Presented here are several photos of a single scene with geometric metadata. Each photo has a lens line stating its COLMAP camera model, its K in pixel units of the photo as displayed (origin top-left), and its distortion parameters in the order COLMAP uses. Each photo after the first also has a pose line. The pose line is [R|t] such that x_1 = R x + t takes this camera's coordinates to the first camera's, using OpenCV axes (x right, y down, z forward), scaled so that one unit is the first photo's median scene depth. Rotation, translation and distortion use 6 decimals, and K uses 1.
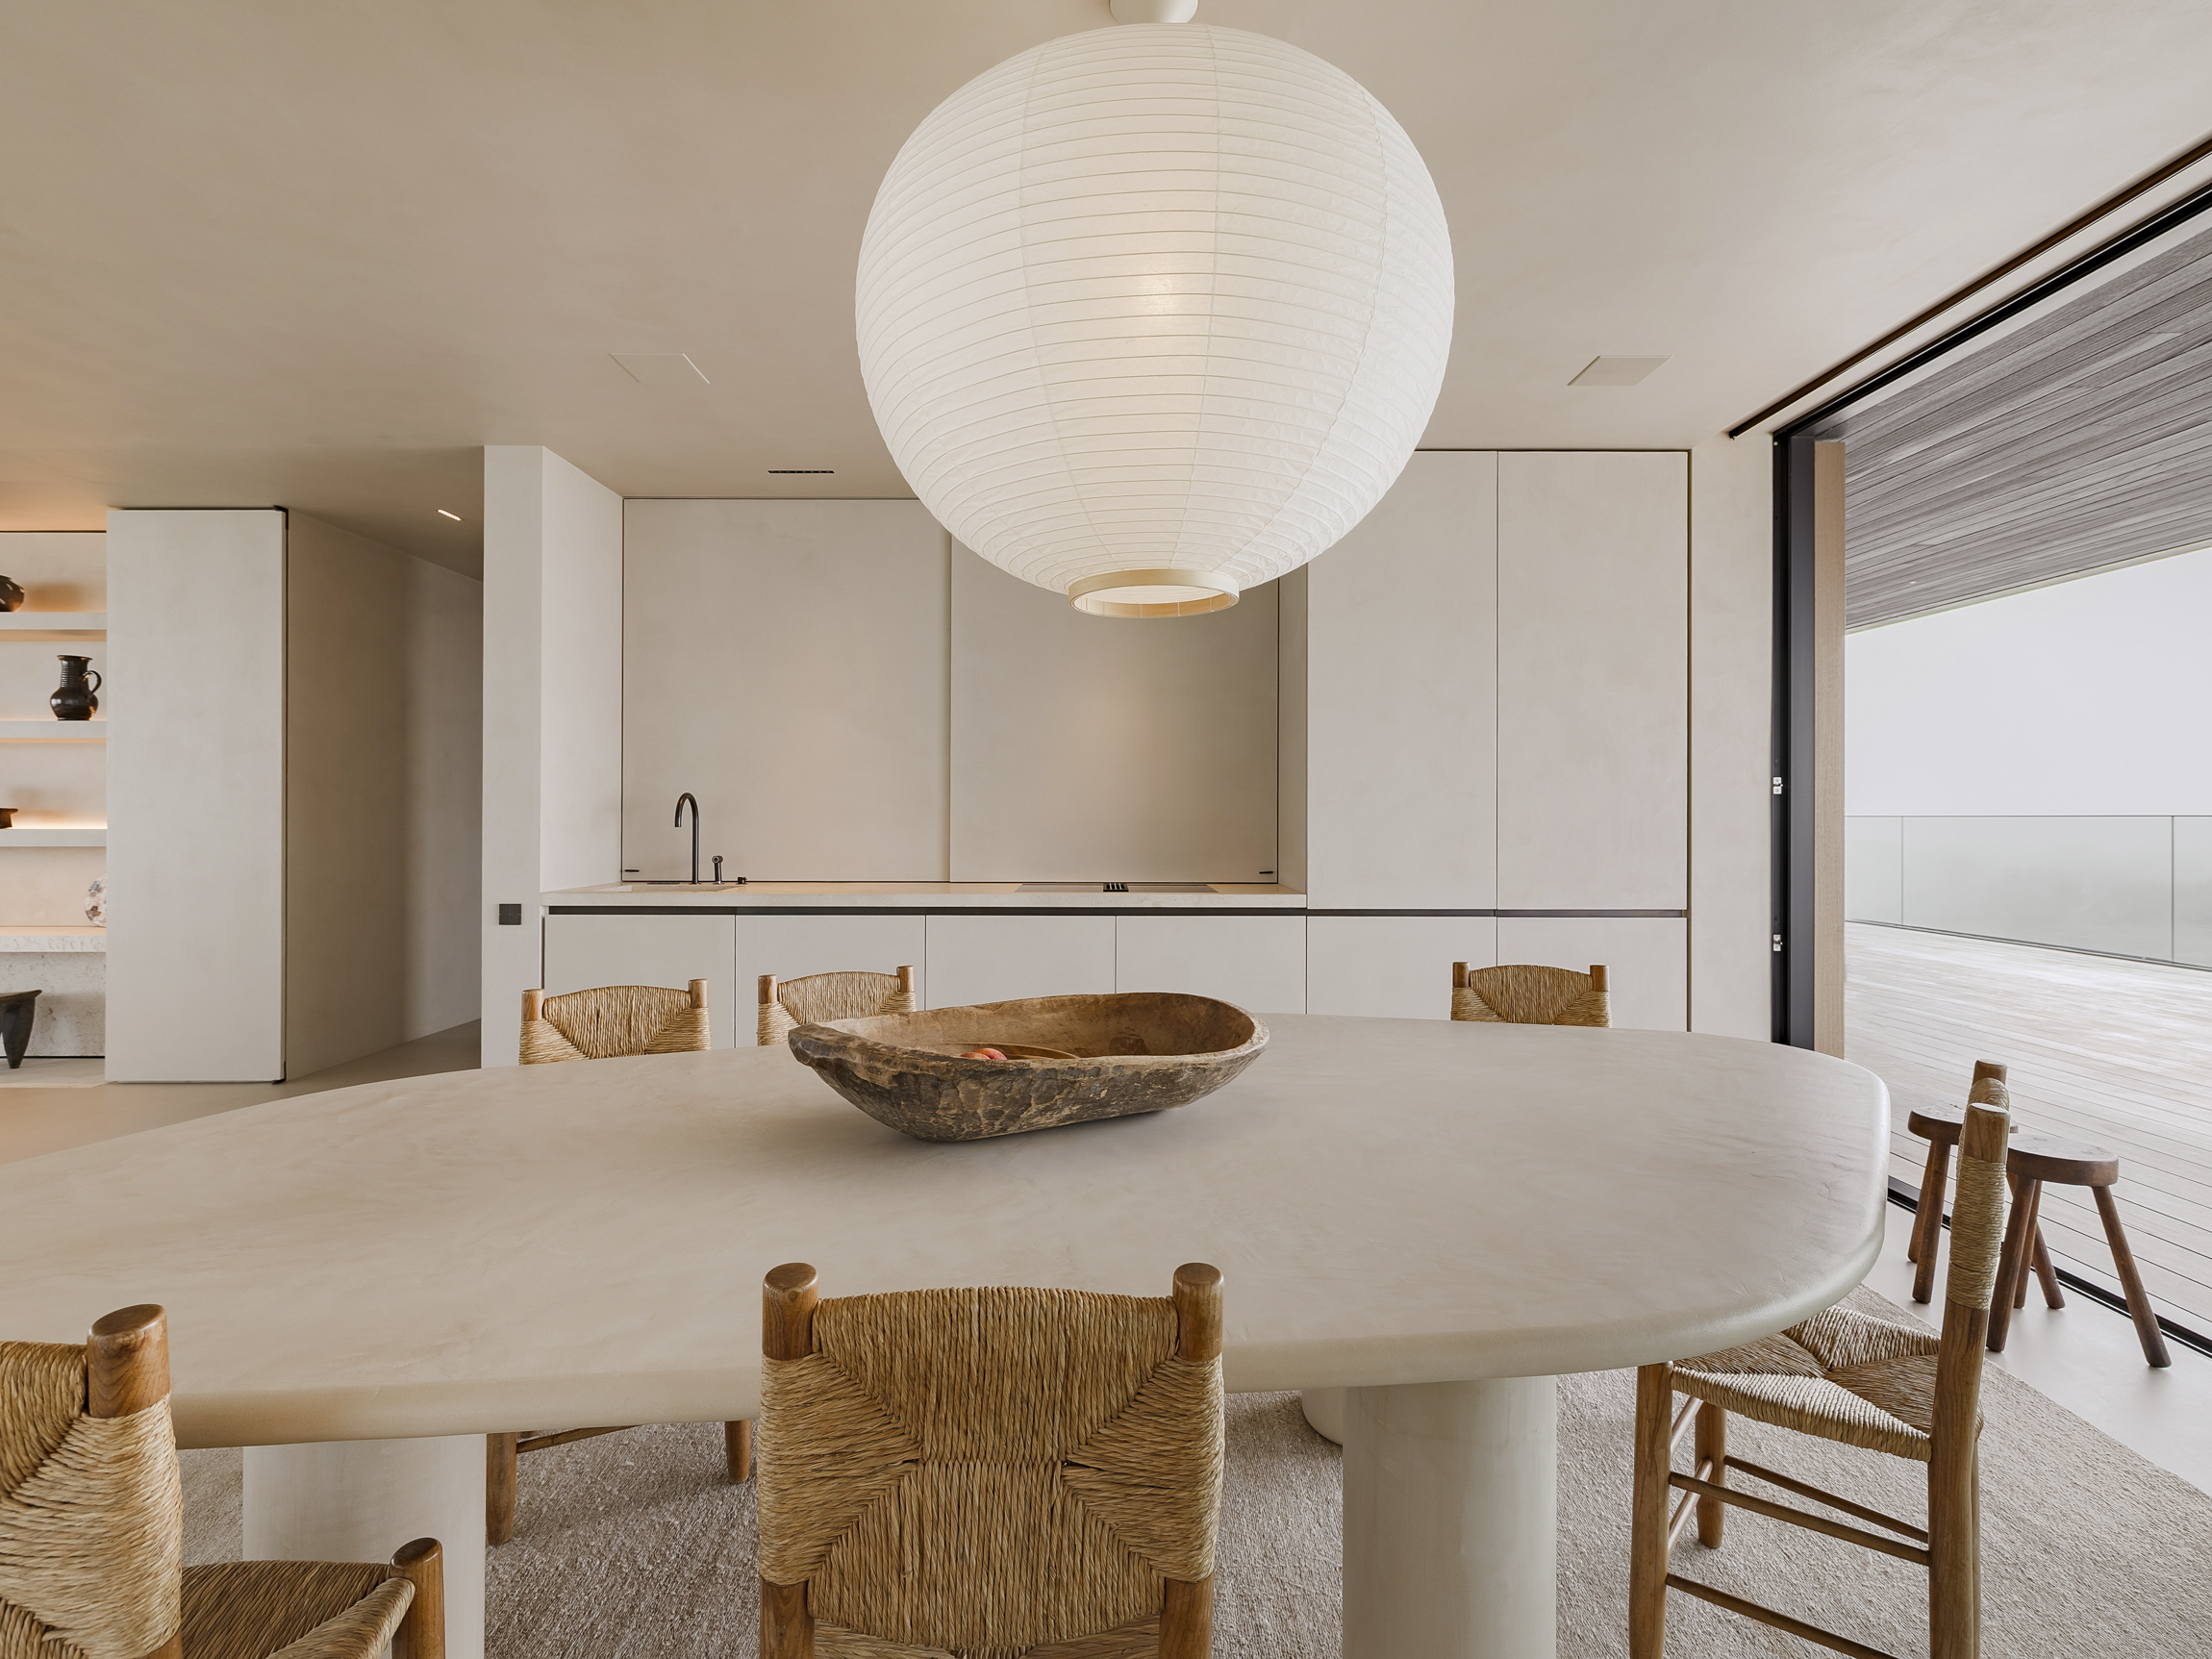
lens RADIAL K [[1166.7, 0, 1110.6], [0, 1166.7, 812.9], [0, 0, 1]] dist [0.000555, 0.000632]
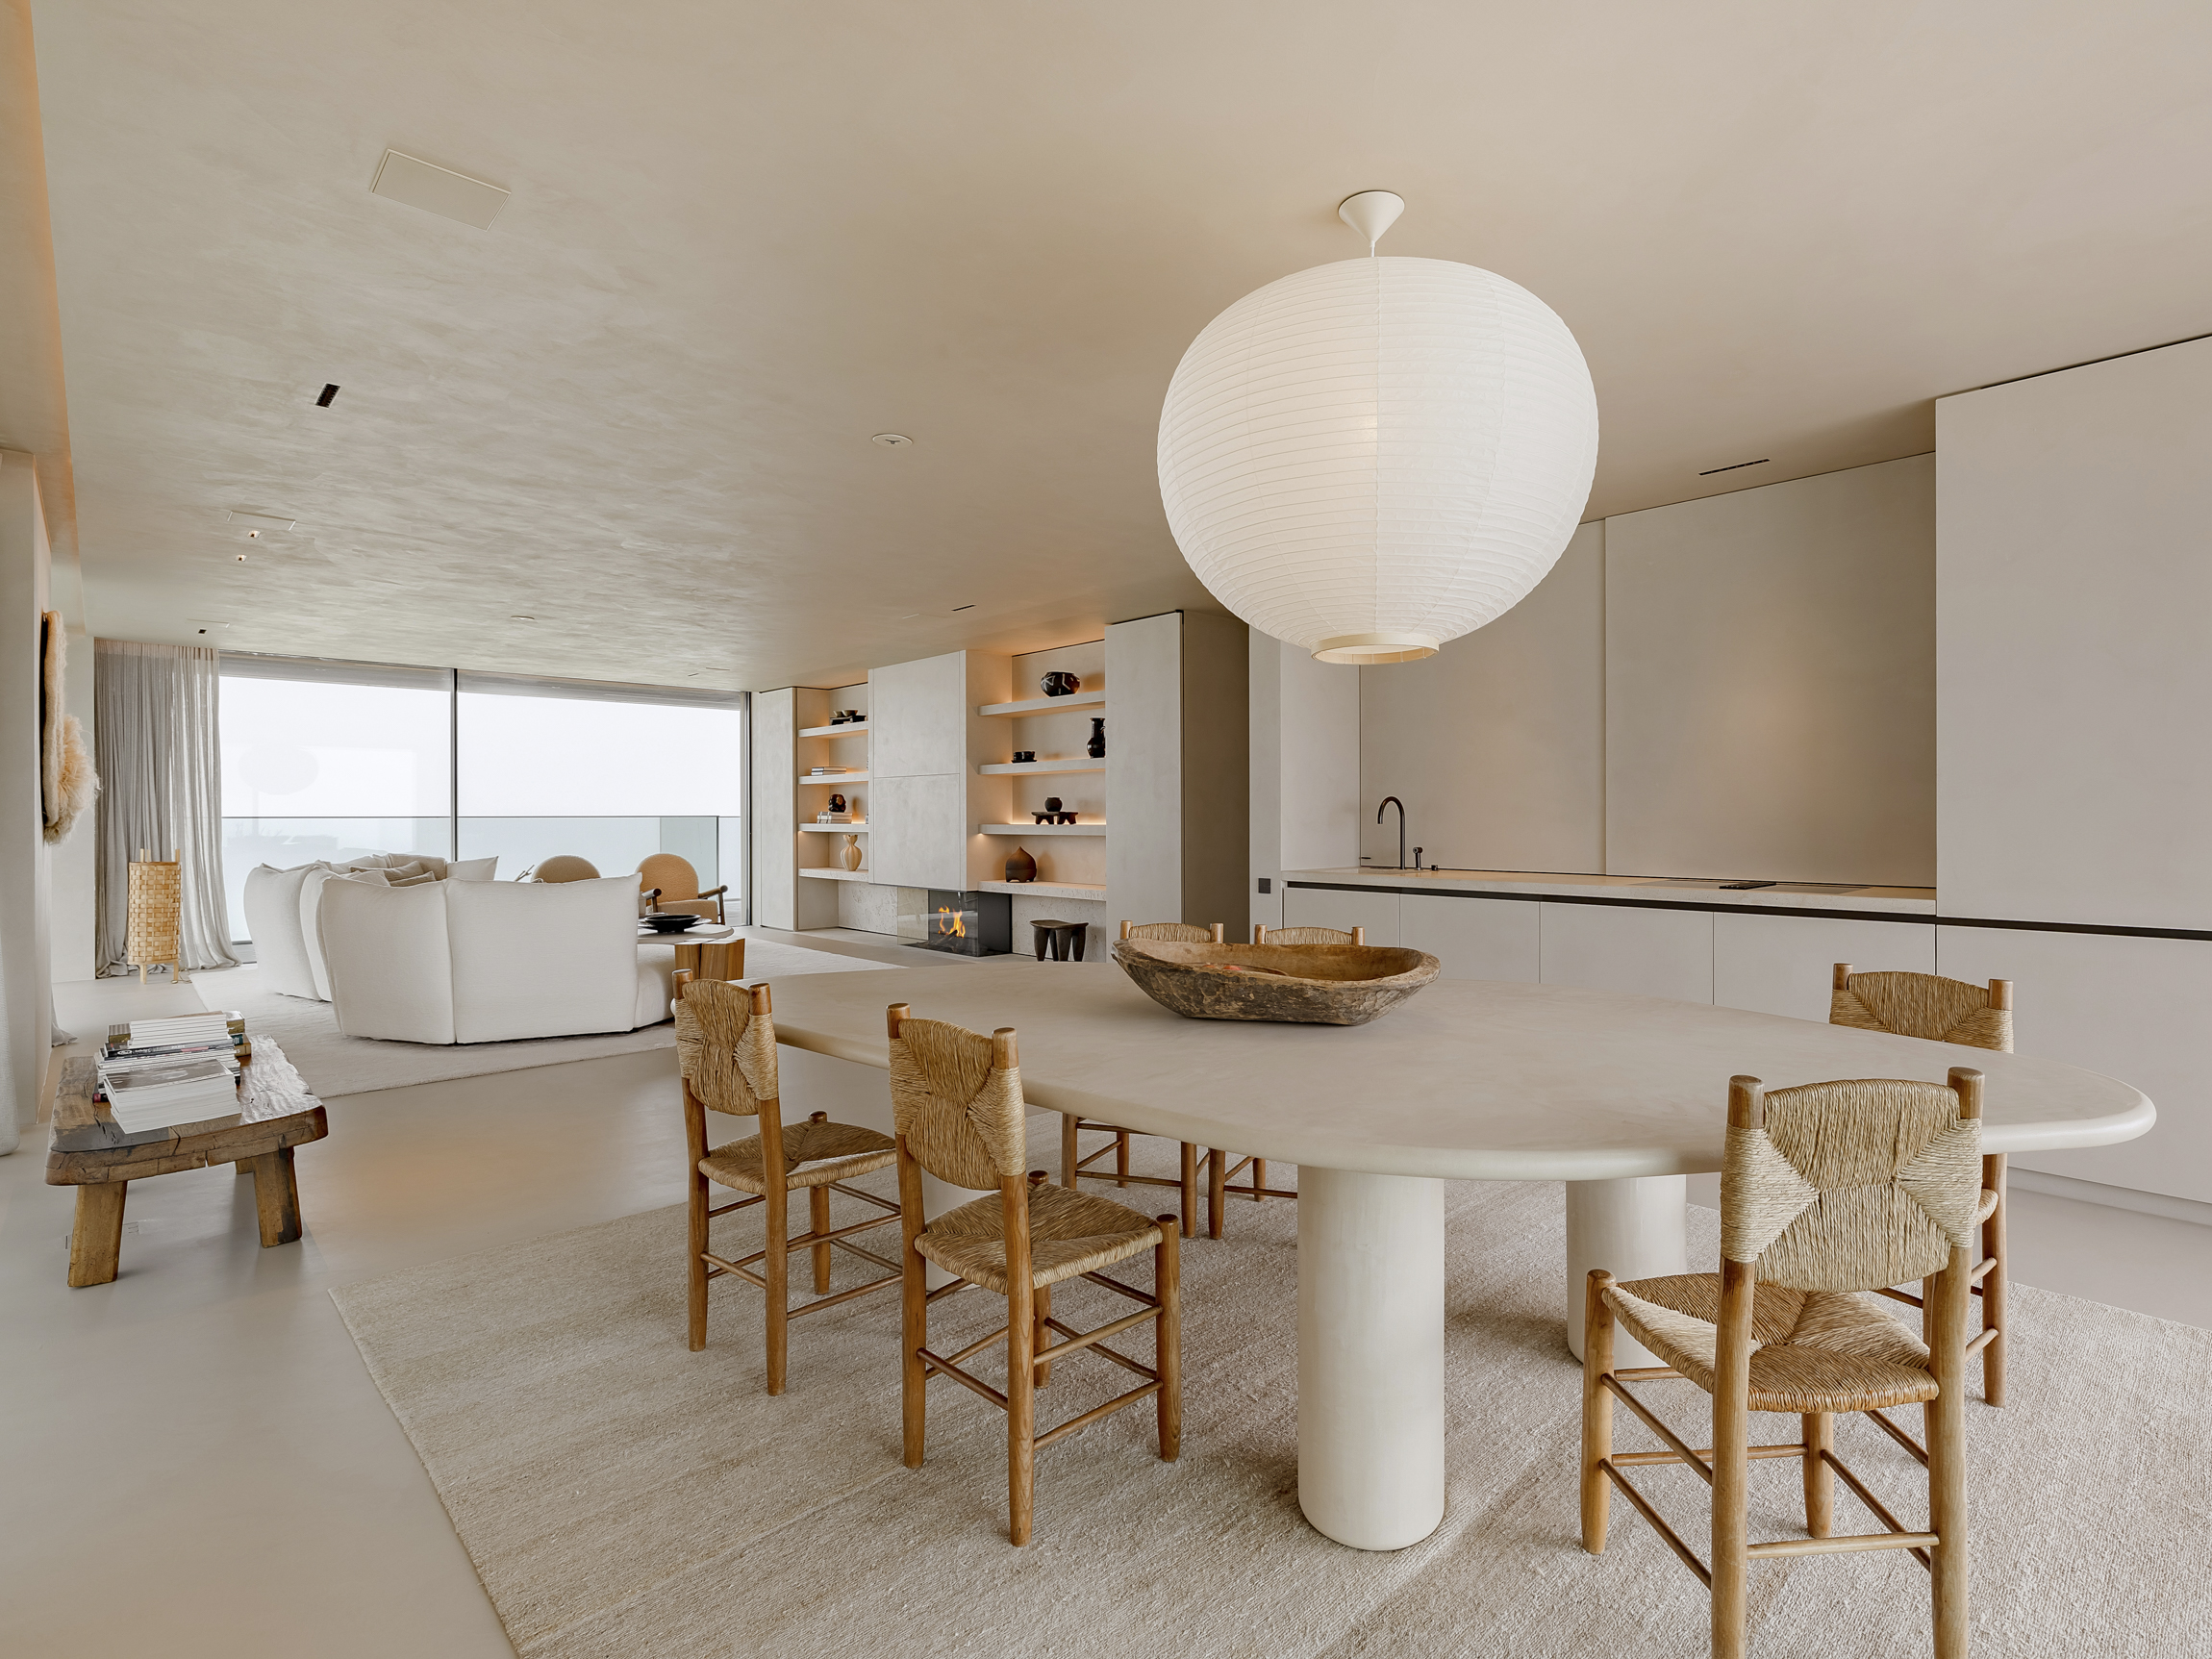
lens RADIAL K [[1166.7, 0, 1106.1], [0, 1166.7, 830.9], [0, 0, 1]] dist [0.000555, 0.000632]
pose [[0.649667, 0.005509, -0.760199, 0.427423], [0.006766, 0.999892, 0.013028, 0.001489], [0.760189, -0.013608, 0.649559, -0.054072]]
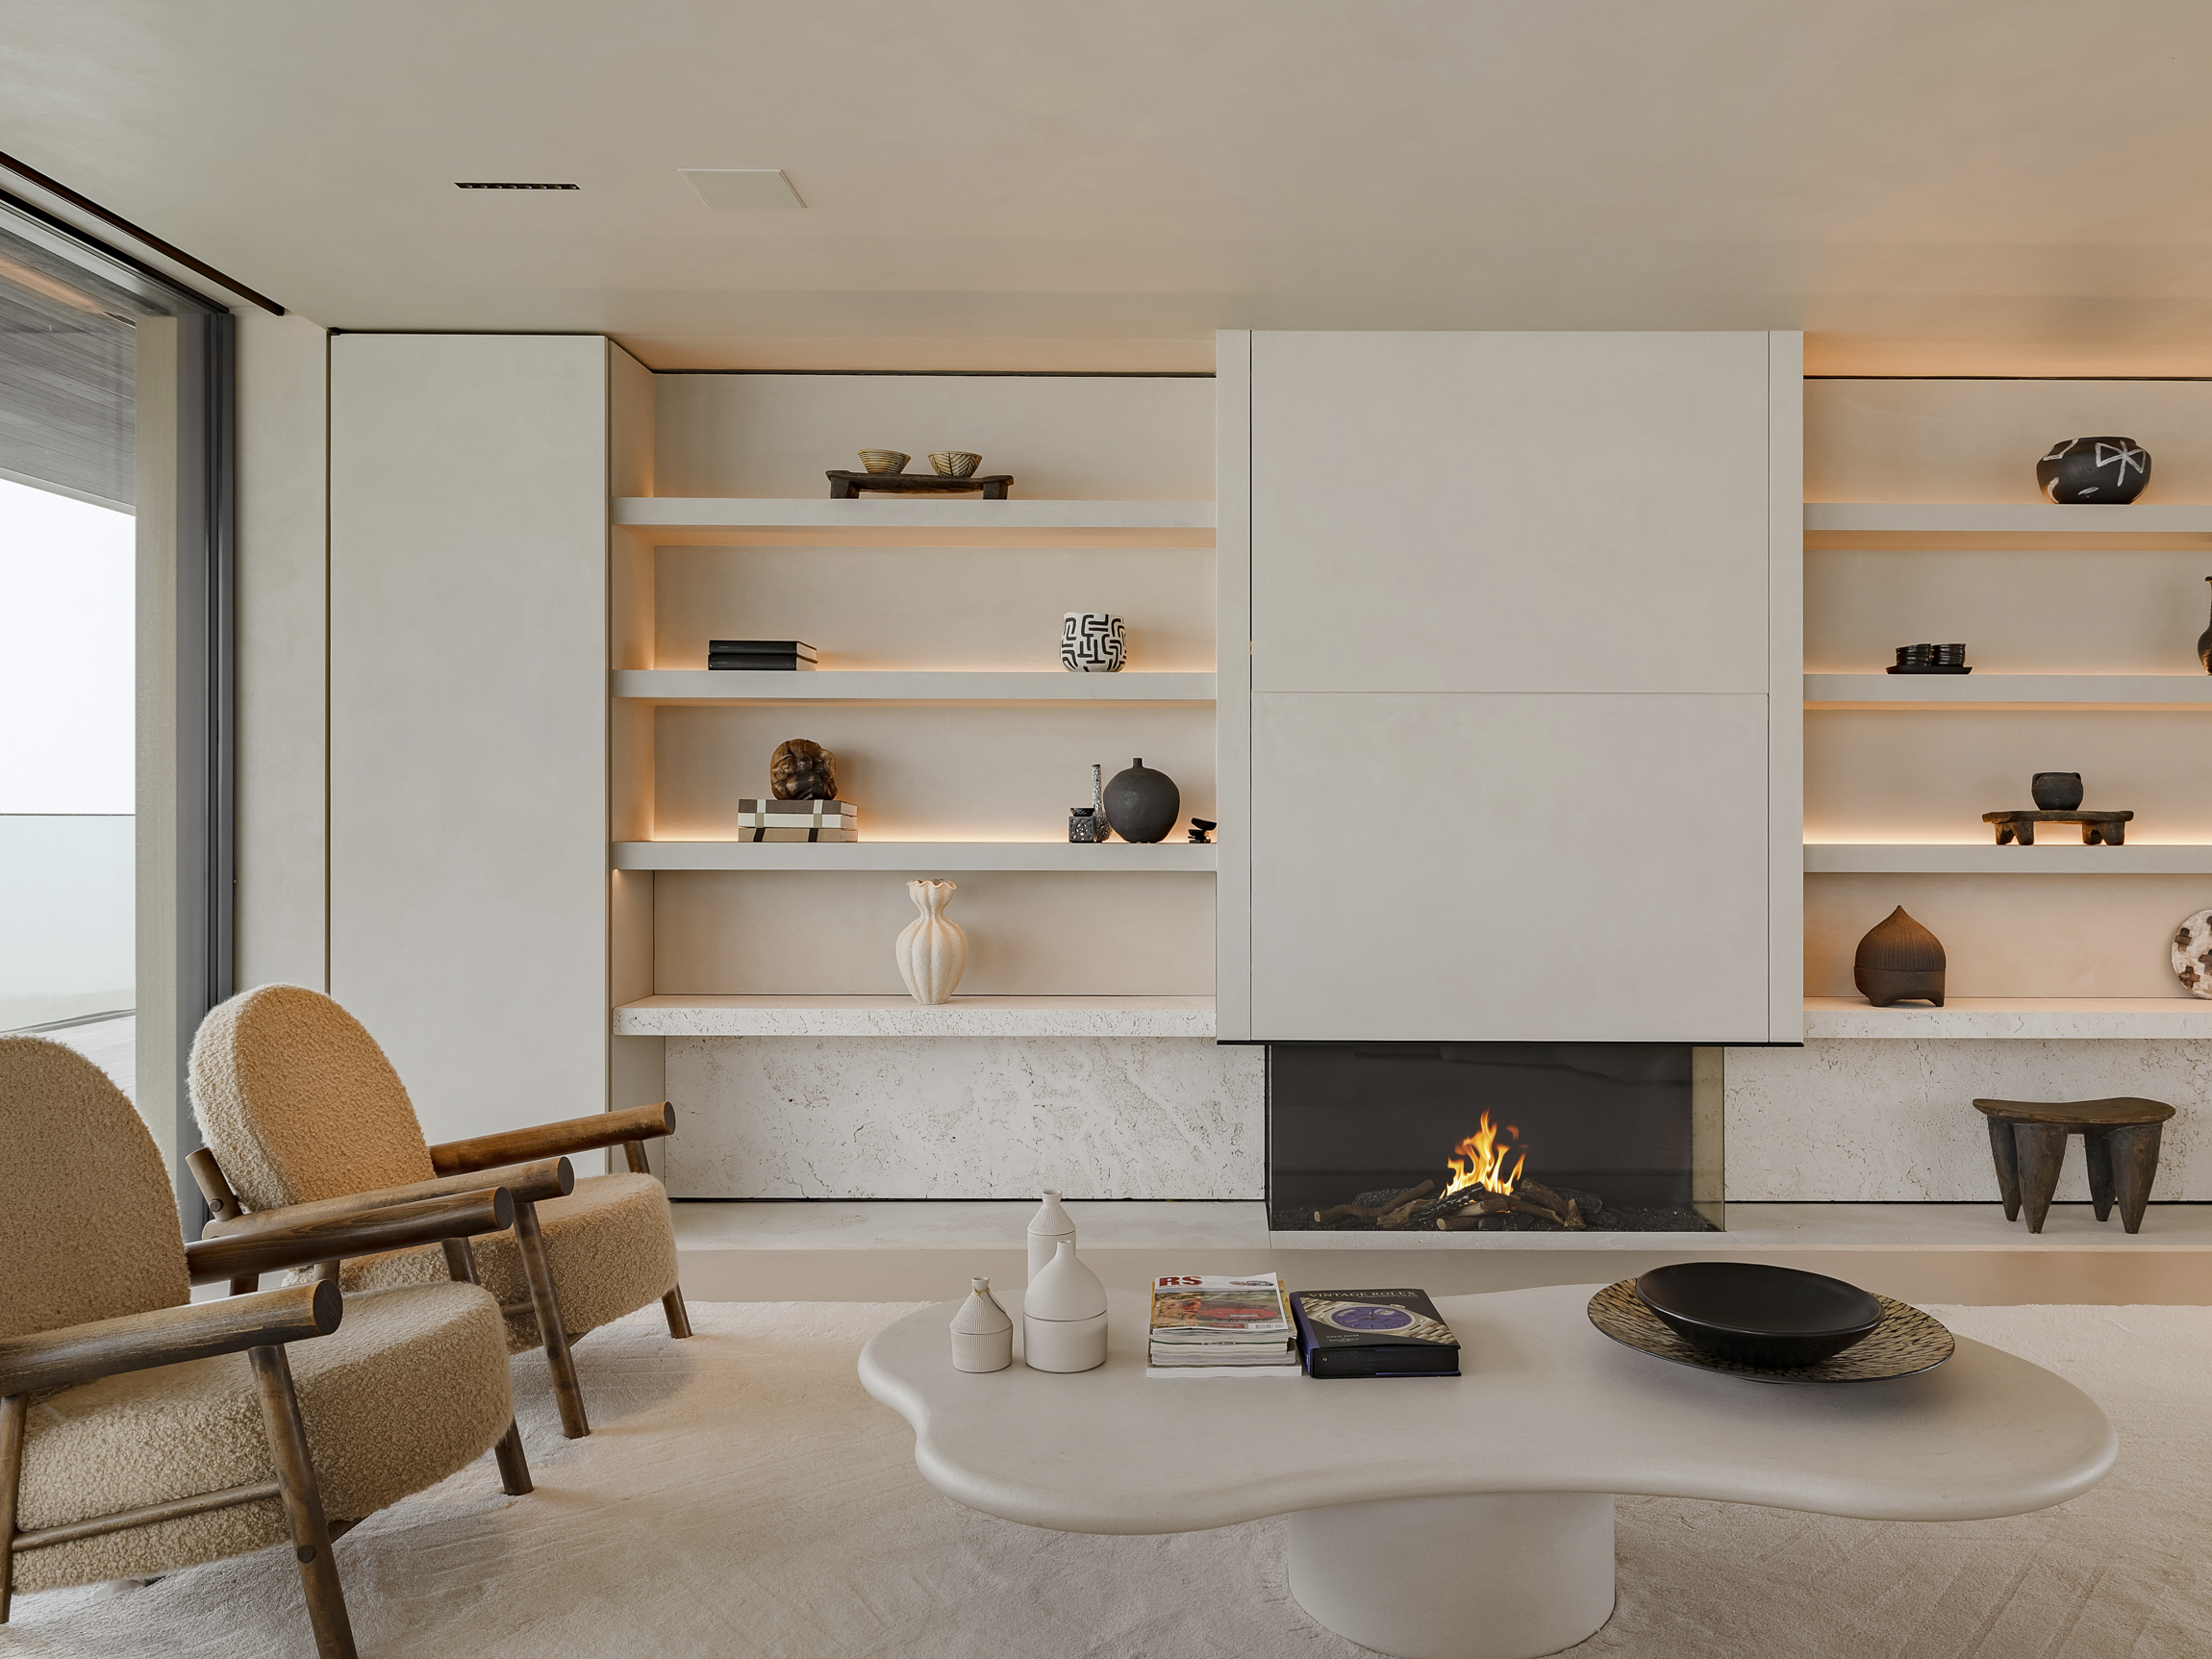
lens RADIAL K [[1883.5, 0, 1106.0], [0, 1883.5, 830.8], [0, 0, 1]] dist [-0.004750, -0.002378]
pose [[0.999998, 0.000970, 0.001563, -1.845748], [-0.000981, 0.999977, 0.006686, -0.000326], [-0.001556, -0.006687, 0.999976, -0.032106]]
